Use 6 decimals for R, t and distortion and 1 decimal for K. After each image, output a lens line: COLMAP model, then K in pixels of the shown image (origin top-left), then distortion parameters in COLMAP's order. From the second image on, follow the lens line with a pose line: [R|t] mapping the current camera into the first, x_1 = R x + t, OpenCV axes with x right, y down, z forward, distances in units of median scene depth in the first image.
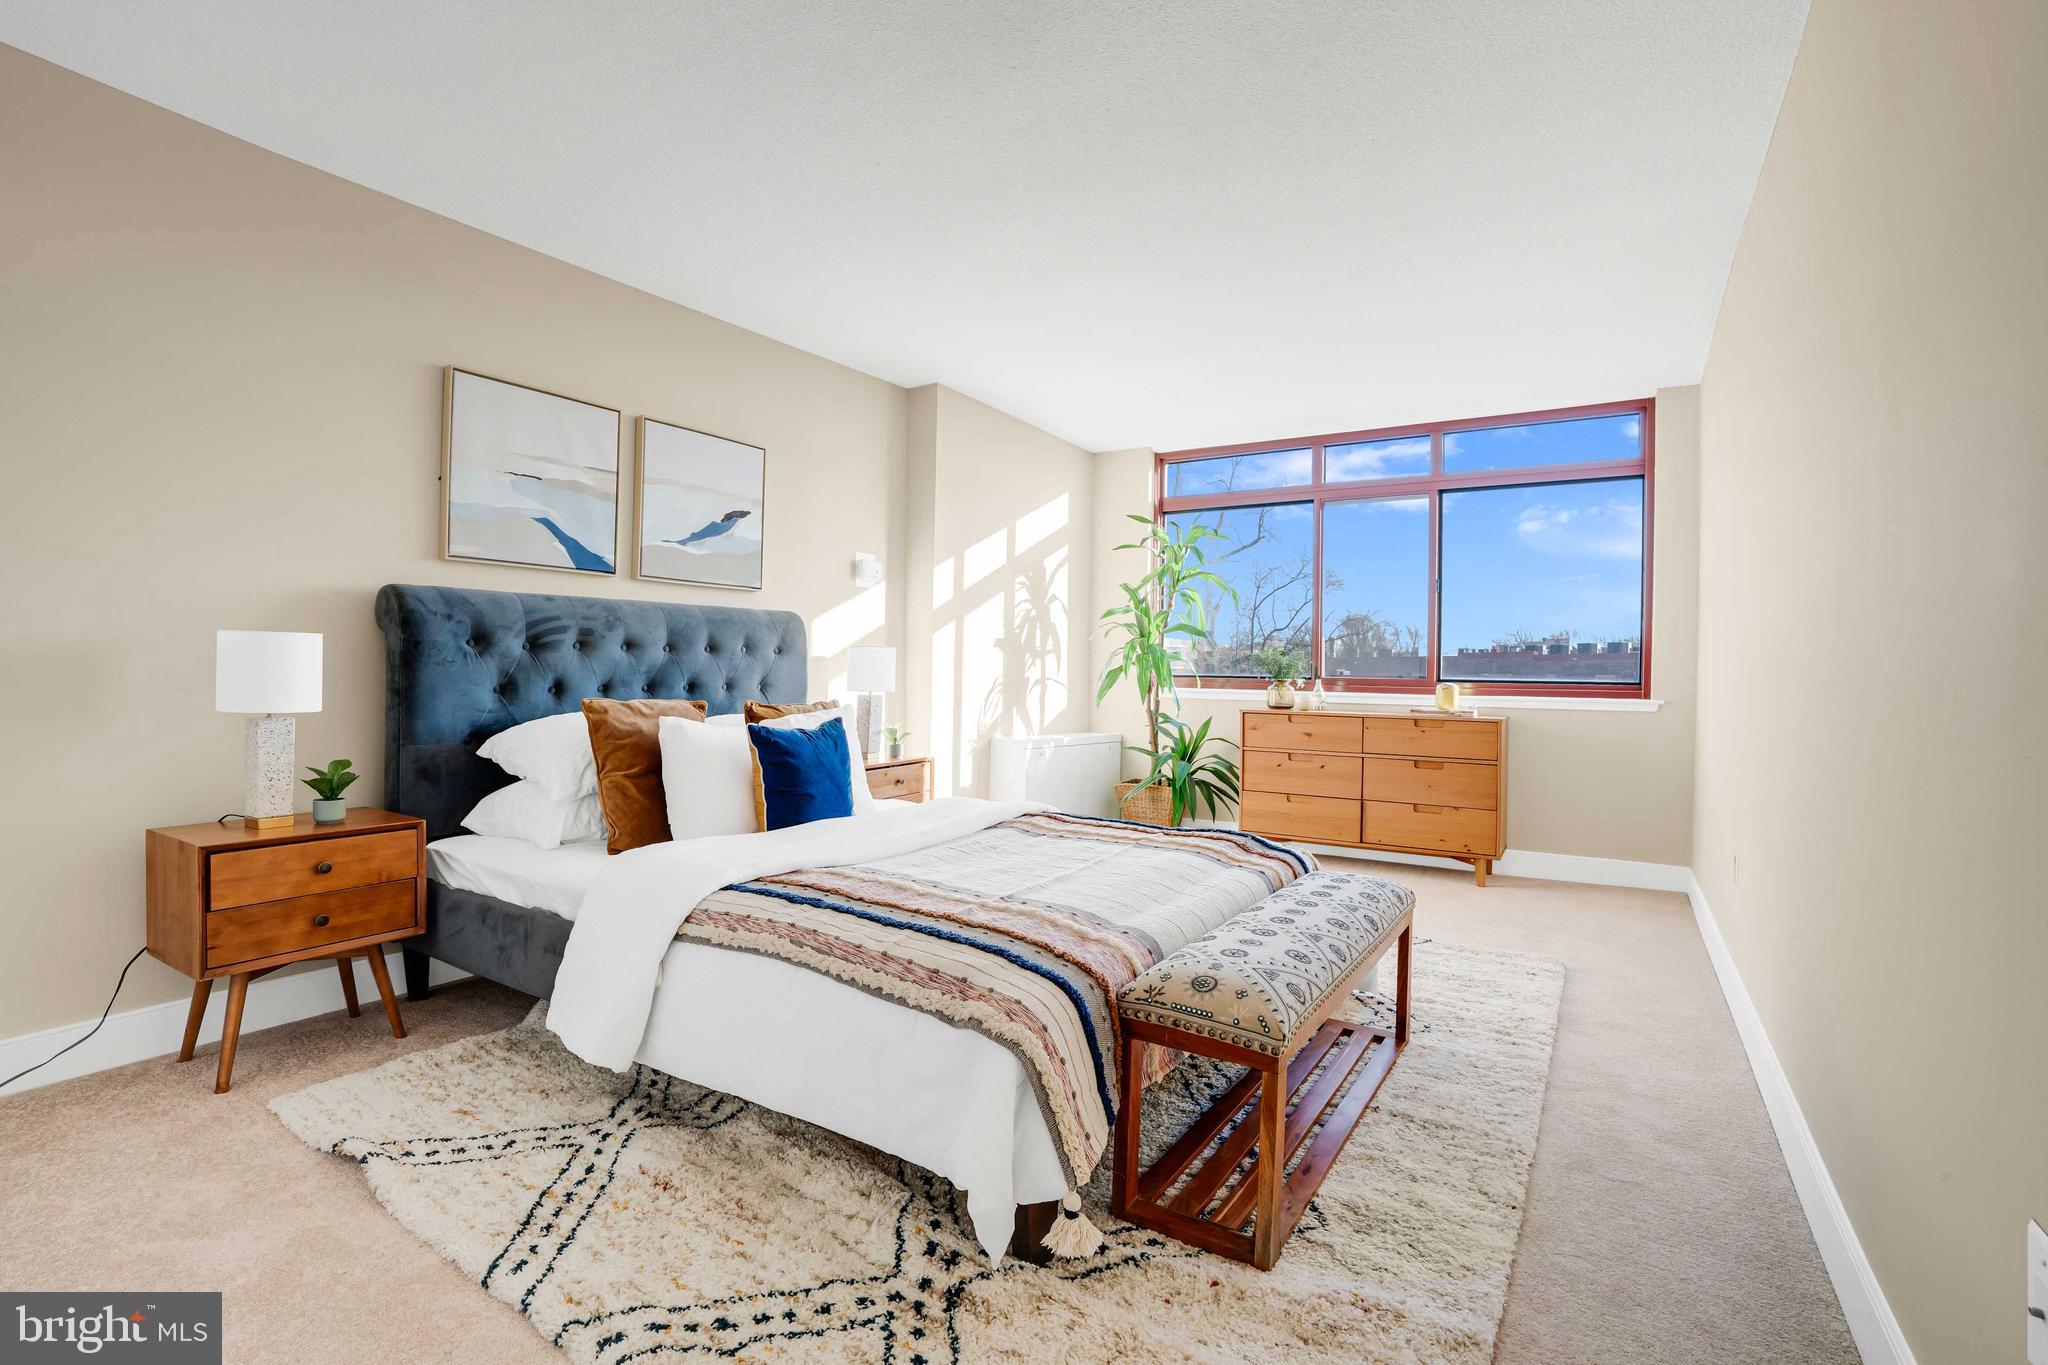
lens RADIAL K [[940.9, 0, 1016.3], [0, 940.9, 680.8], [0, 0, 1]] dist [-0.044987, 0.008123]
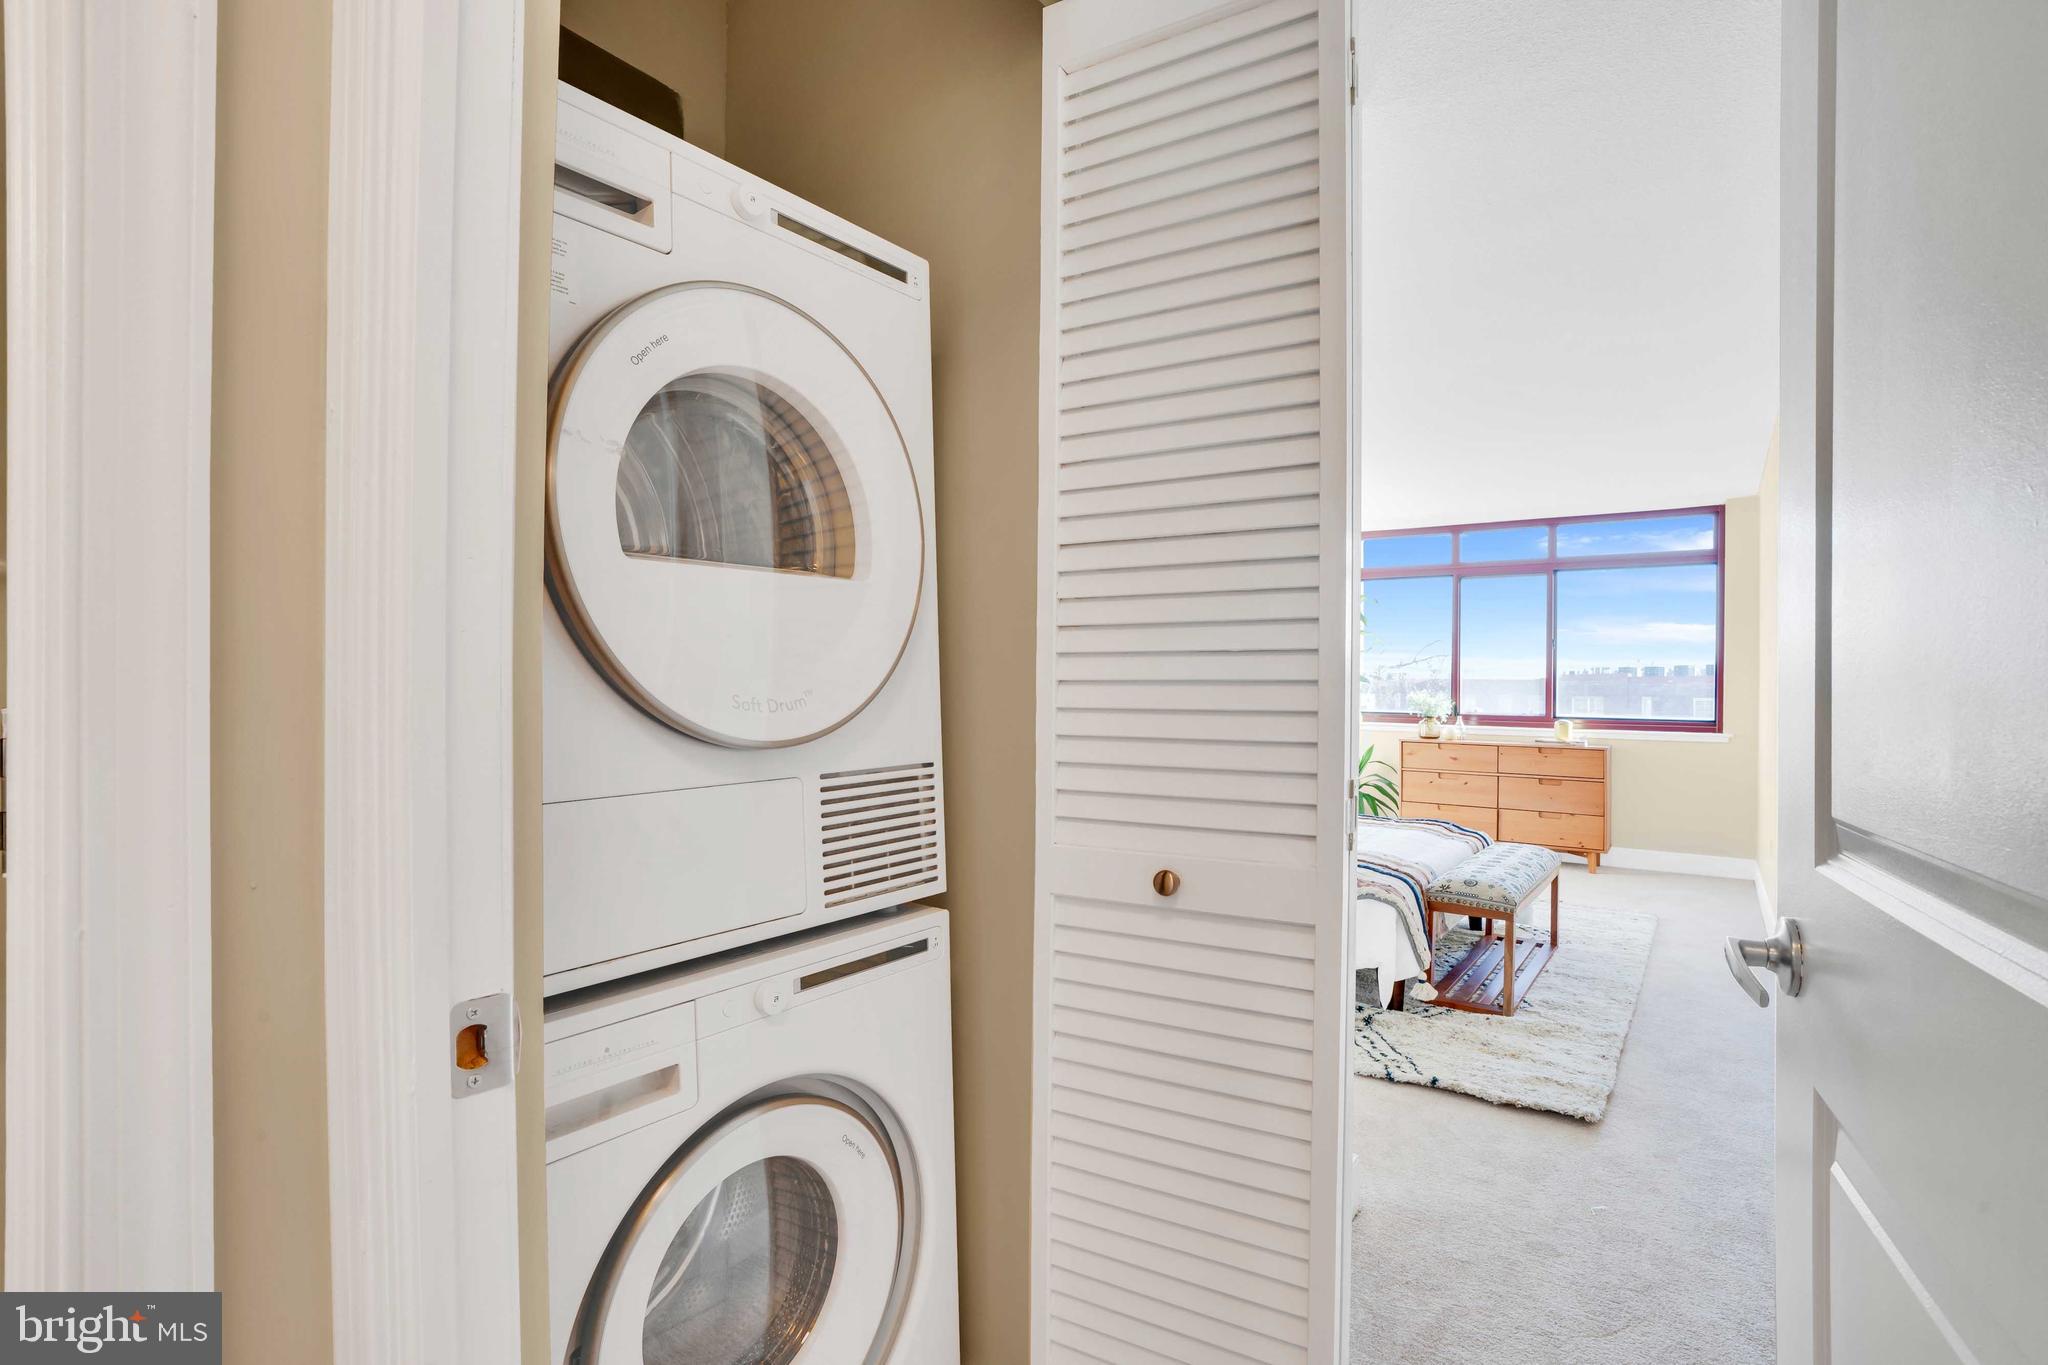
lens RADIAL K [[940.9, 0, 1024.9], [0, 940.9, 686.8], [0, 0, 1]] dist [-0.044987, 0.008123]
pose [[0.997649, -0.001300, -0.068520, -0.228673], [0.000144, 0.999857, -0.016883, -0.024578], [0.068532, 0.016834, 0.997507, -0.396365]]
